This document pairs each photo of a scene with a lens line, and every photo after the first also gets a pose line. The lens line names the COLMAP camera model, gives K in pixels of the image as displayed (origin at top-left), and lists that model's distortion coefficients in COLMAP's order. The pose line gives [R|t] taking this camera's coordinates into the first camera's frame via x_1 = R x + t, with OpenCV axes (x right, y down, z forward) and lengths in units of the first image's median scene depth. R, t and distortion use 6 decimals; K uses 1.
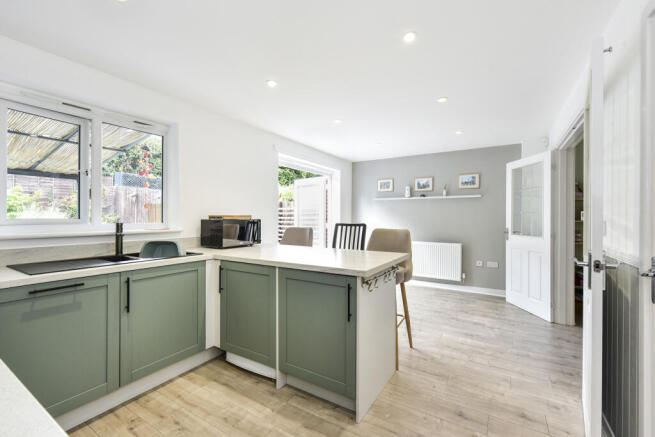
lens RADIAL K [[275.9, 0, 330.0], [0, 275.9, 223.2], [0, 0, 1]] dist [-0.000114, 0.000177]
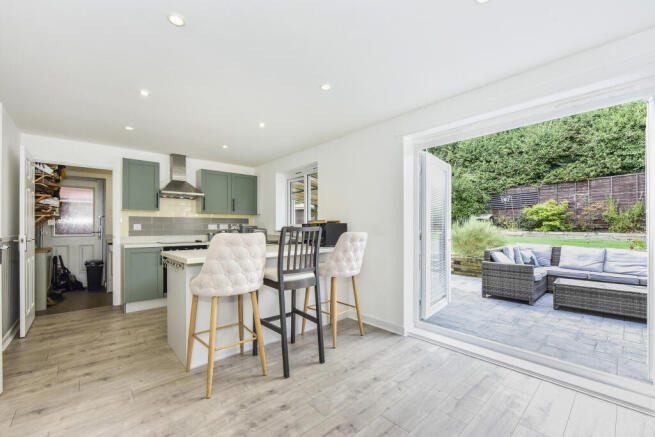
lens RADIAL K [[275.9, 0, 330.0], [0, 275.9, 223.2], [0, 0, 1]] dist [-0.000114, 0.000177]
pose [[-0.283876, -0.010869, -0.958799, 1.105255], [-0.010804, 0.999909, -0.008136, -0.005166], [0.958800, 0.008049, -0.283968, 1.849358]]
